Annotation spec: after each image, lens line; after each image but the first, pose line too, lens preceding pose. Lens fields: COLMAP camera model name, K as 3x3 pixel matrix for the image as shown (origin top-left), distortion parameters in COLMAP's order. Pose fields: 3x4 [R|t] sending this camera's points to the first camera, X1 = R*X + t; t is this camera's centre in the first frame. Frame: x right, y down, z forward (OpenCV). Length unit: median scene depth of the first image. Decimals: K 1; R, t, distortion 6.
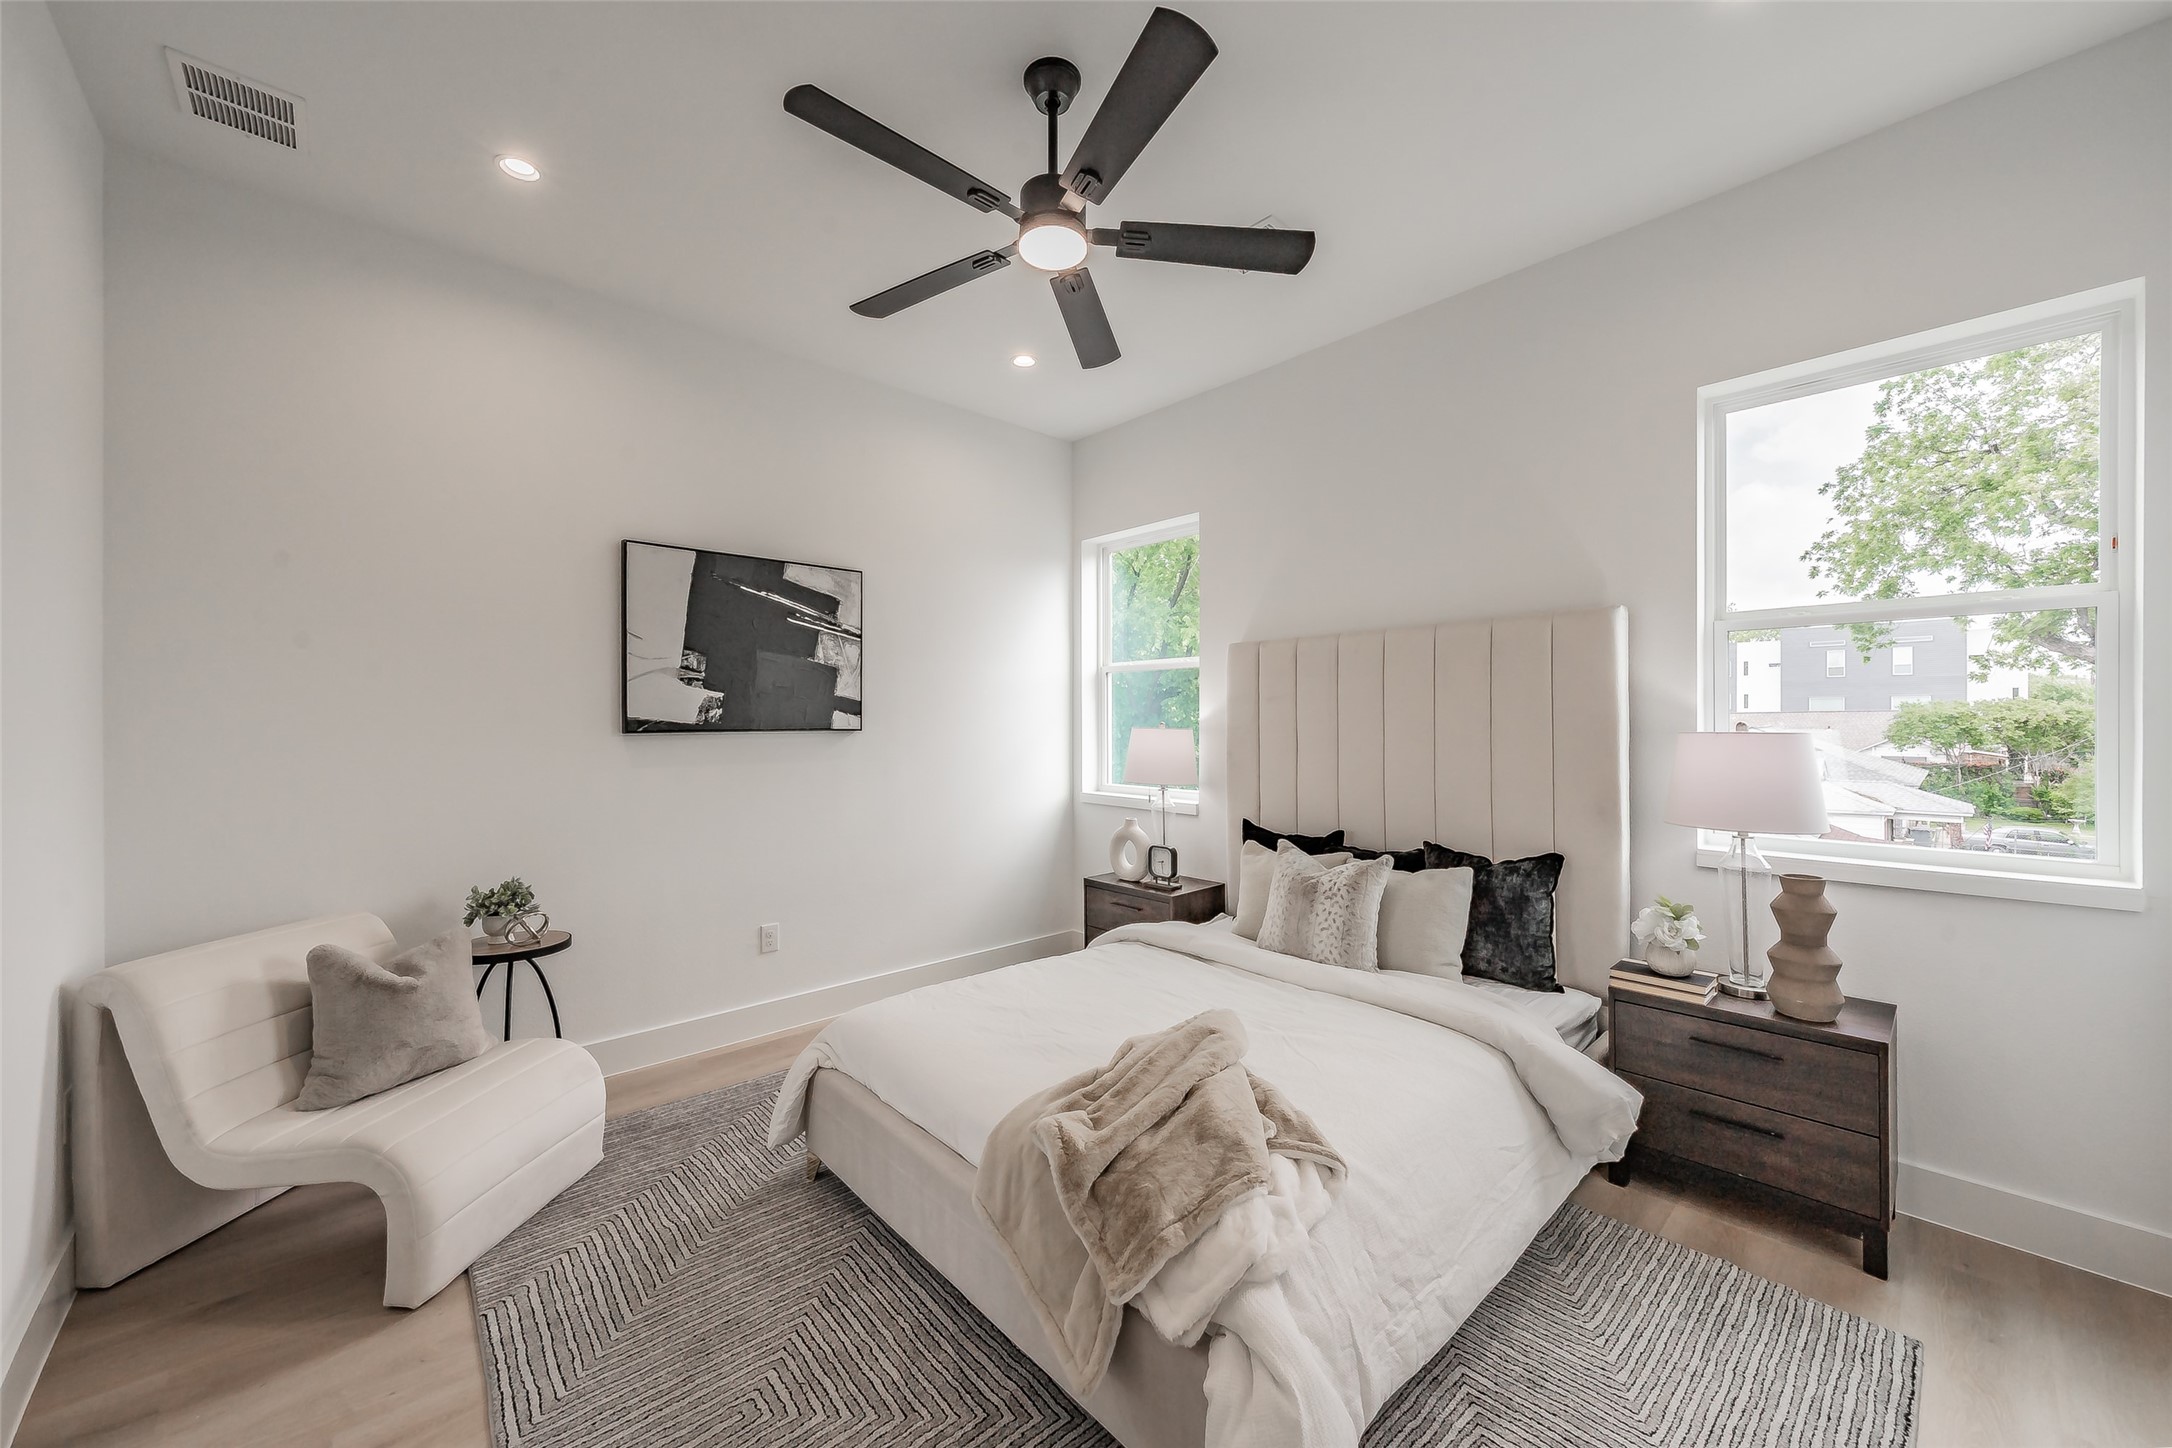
lens RADIAL K [[826.0, 0, 1086.0], [0, 826.0, 724.0], [0, 0, 1]] dist [0.000523, 0.000067]
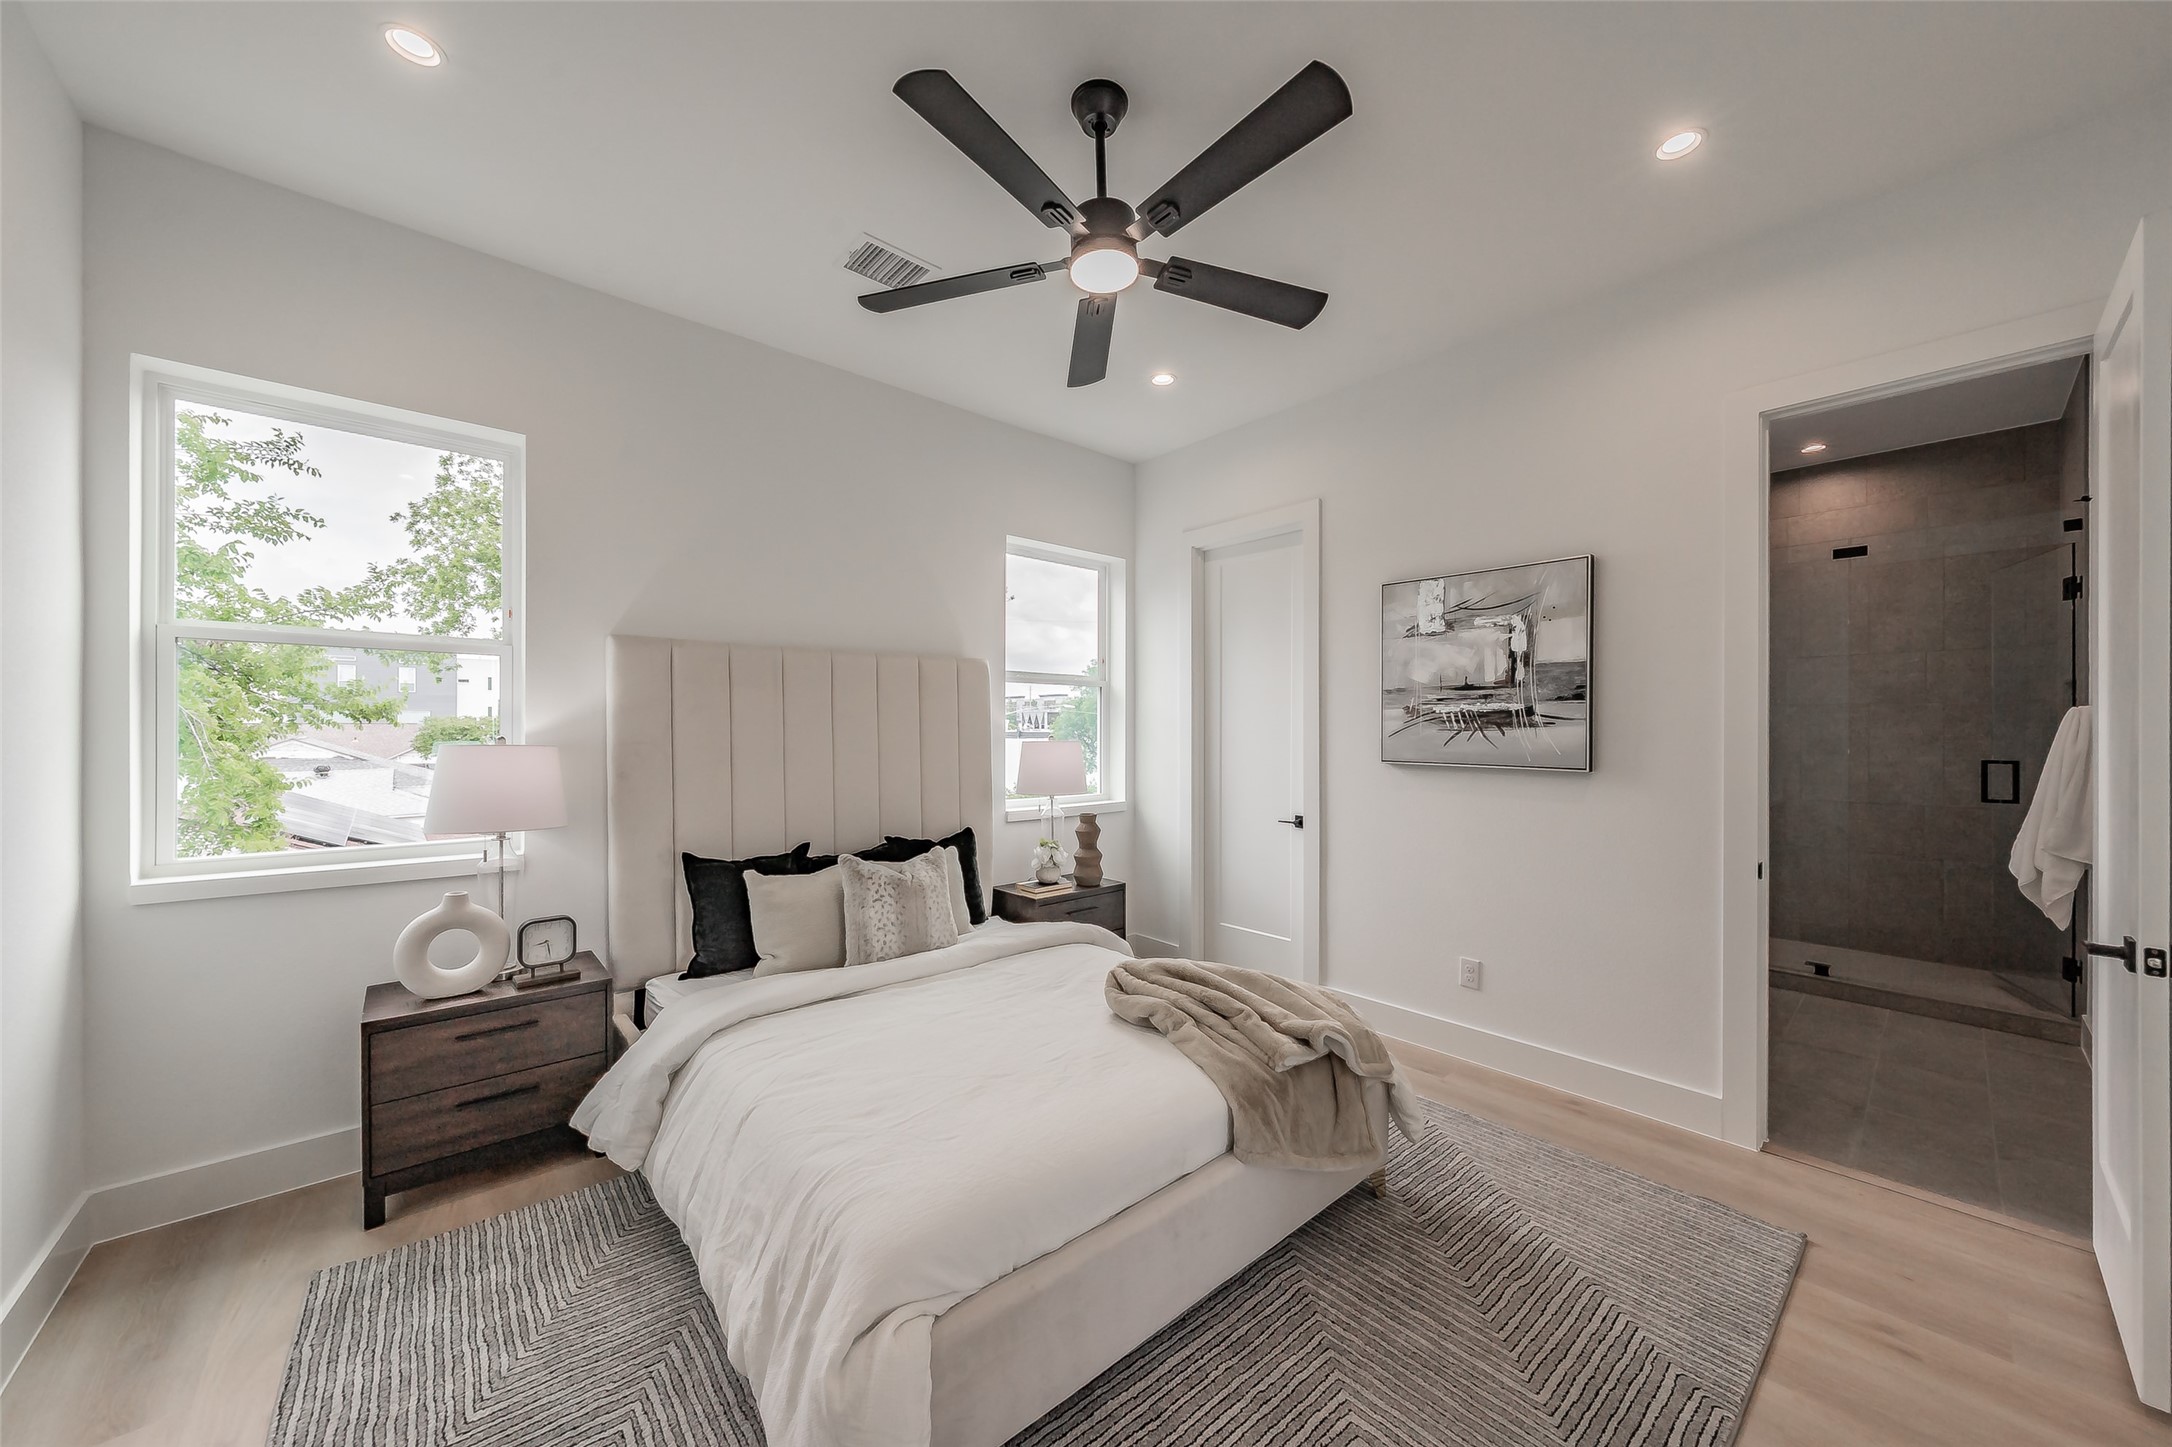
lens RADIAL K [[766.0, 0, 1086.0], [0, 766.0, 723.5], [0, 0, 1]] dist [0.000763, -0.000001]
pose [[0.012237, 0.013661, 0.999832, -0.675772], [0.002671, 0.999903, -0.013694, -0.003728], [-0.999922, 0.002838, 0.012199, 0.691898]]
